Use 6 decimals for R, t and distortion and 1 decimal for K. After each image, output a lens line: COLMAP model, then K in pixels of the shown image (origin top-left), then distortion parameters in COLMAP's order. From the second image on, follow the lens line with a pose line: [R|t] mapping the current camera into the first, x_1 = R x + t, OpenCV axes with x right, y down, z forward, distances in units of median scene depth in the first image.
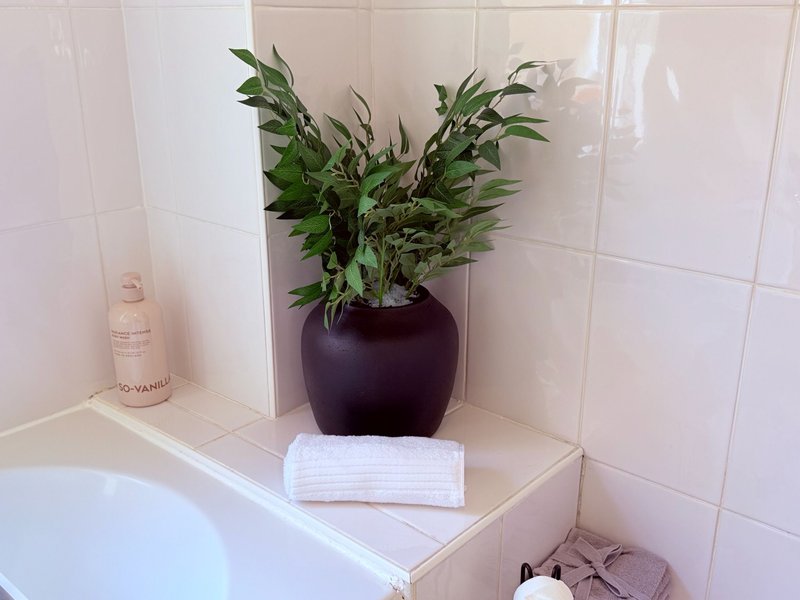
lens RADIAL K [[765.7, 0, 403.1], [0, 765.7, 304.4], [0, 0, 1]] dist [0.154129, 0.000000]
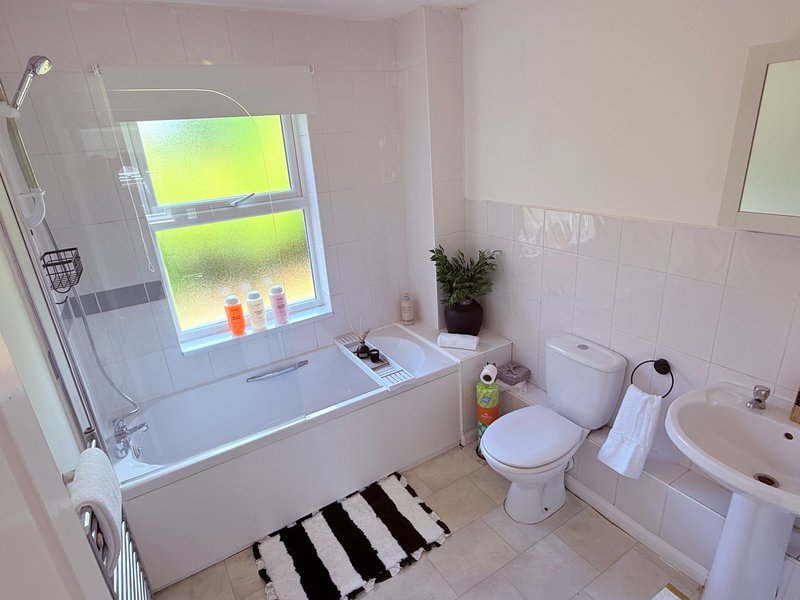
lens RADIAL K [[442.2, 0, 401.9], [0, 442.2, 300.6], [0, 0, 1]] dist [-0.000500, -0.000005]
pose [[0.949145, 0.041475, -0.312096, 0.416851], [-0.031811, 0.998846, 0.035995, -0.096314], [0.313229, -0.024237, 0.949368, -1.420246]]
